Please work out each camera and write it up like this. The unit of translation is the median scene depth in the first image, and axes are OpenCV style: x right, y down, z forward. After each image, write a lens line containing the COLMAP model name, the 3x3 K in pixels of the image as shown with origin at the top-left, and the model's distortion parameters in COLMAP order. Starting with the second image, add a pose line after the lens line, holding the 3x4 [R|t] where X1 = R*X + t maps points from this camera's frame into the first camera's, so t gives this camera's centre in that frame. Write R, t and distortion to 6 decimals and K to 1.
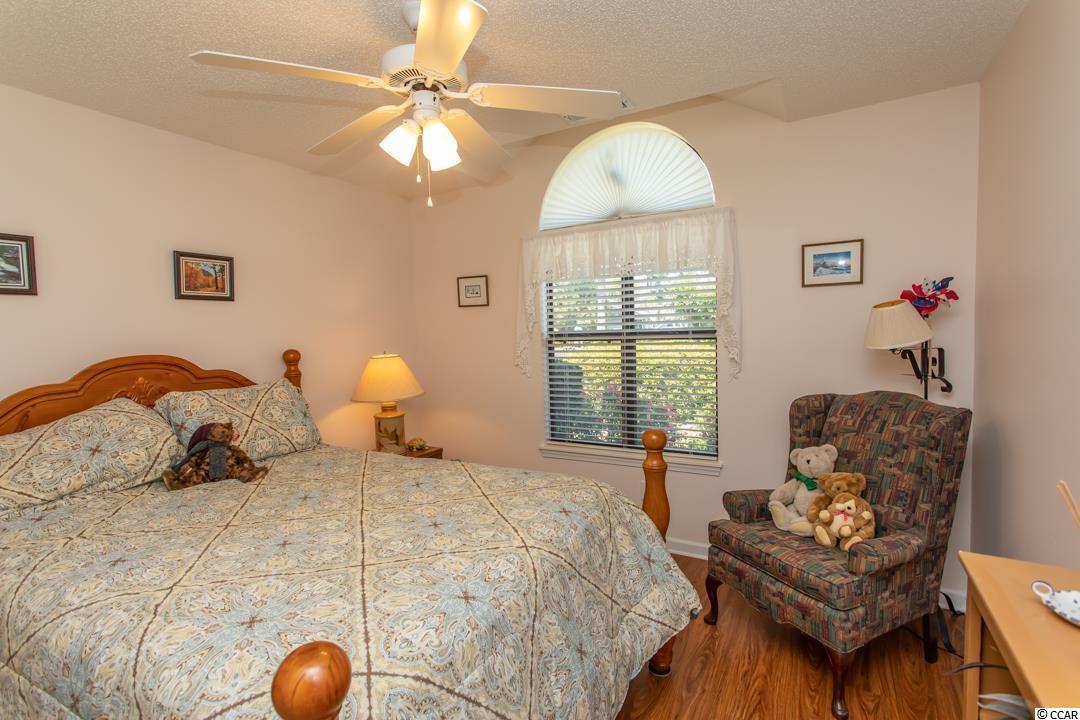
lens RADIAL K [[508.7, 0, 536.2], [0, 508.7, 358.1], [0, 0, 1]] dist [0.002581, 0.002351]
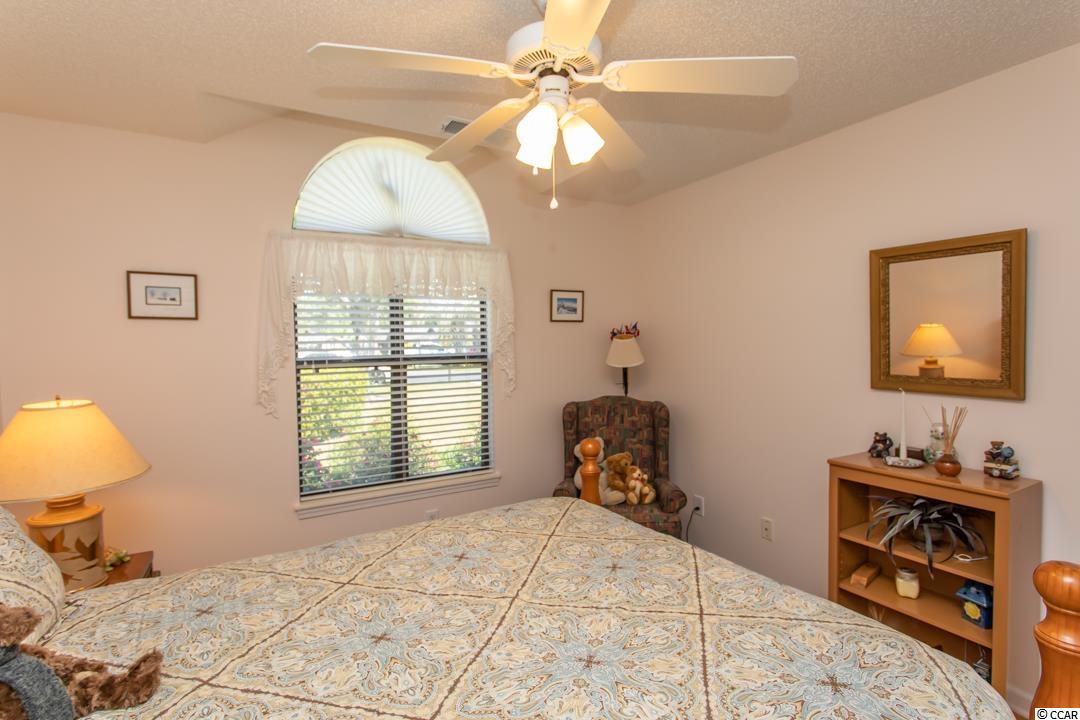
lens RADIAL K [[508.7, 0, 536.2], [0, 508.7, 358.1], [0, 0, 1]] dist [0.002581, 0.002351]
pose [[0.516144, -0.015213, 0.856367, -0.637657], [0.046039, 0.998890, -0.010004, -0.036302], [-0.855264, 0.044589, 0.516271, 0.375617]]
